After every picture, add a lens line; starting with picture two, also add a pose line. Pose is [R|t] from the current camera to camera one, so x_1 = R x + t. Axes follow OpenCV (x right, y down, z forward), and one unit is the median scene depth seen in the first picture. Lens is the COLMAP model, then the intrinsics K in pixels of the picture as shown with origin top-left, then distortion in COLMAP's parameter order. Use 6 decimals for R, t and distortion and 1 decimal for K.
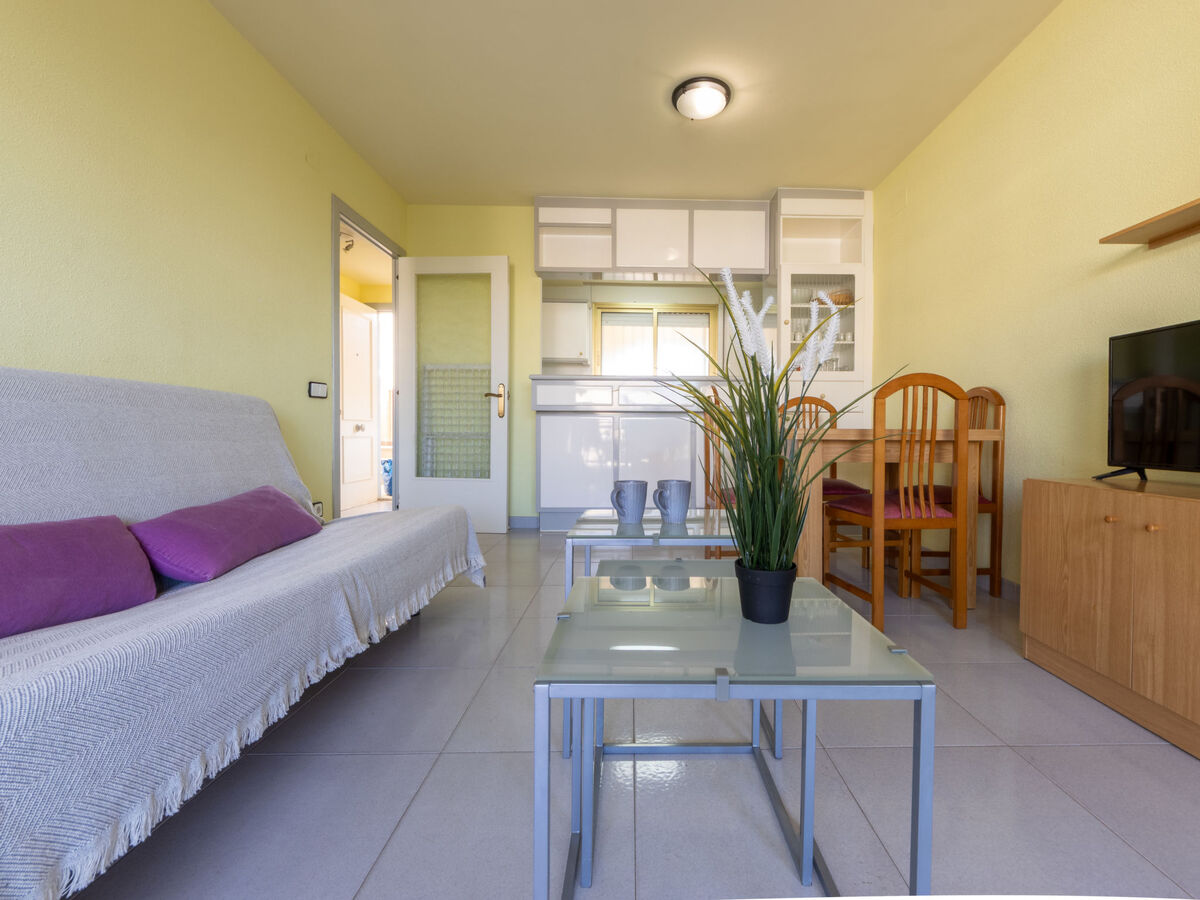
lens RADIAL K [[558.7, 0, 646.9], [0, 558.7, 441.5], [0, 0, 1]] dist [0.002066, -0.001677]
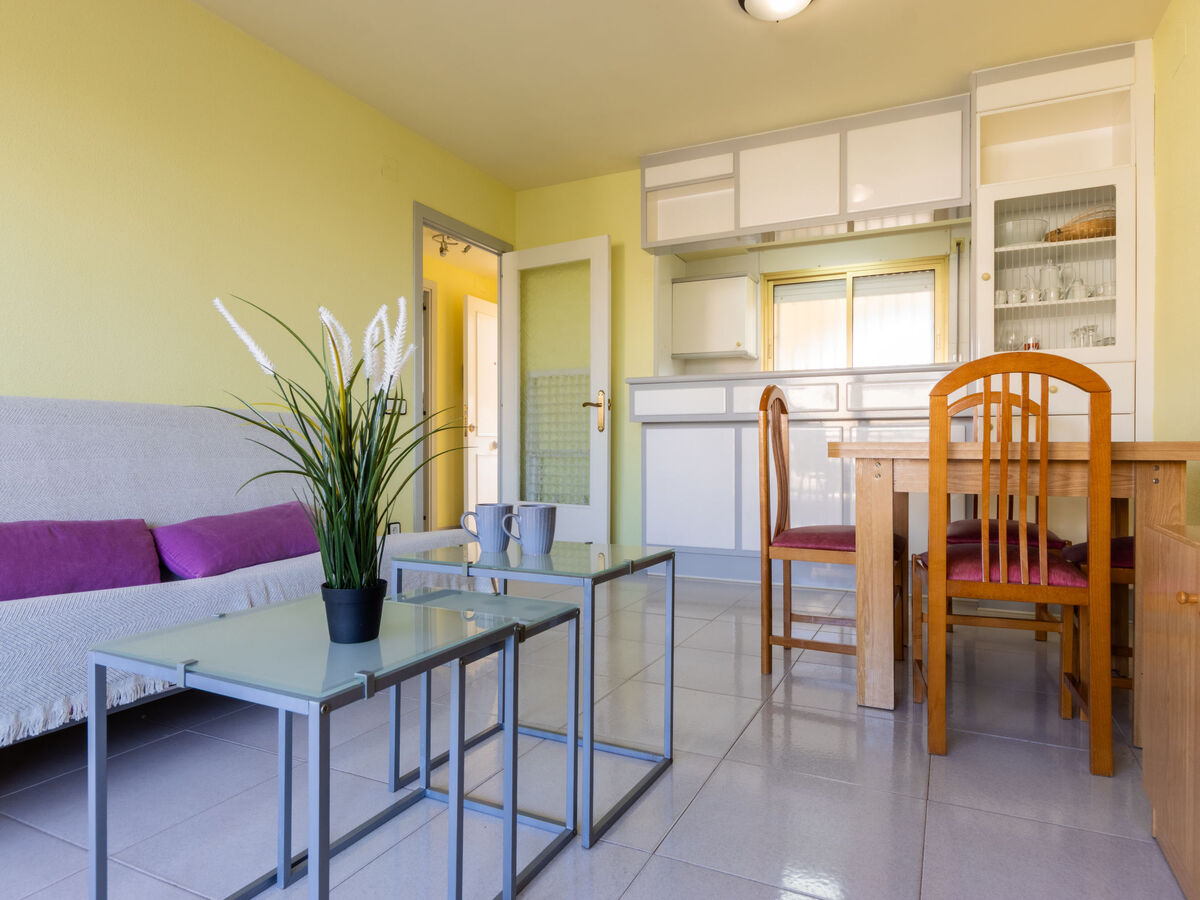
lens RADIAL K [[770.5, 0, 600.0], [0, 770.5, 450.0], [0, 0, 1]] dist [0.002633, 0.001278]
pose [[0.872188, -0.004009, -0.489154, 0.289081], [-0.003909, 0.999877, -0.015165, 0.001416], [0.489155, 0.015139, 0.872065, 0.009220]]
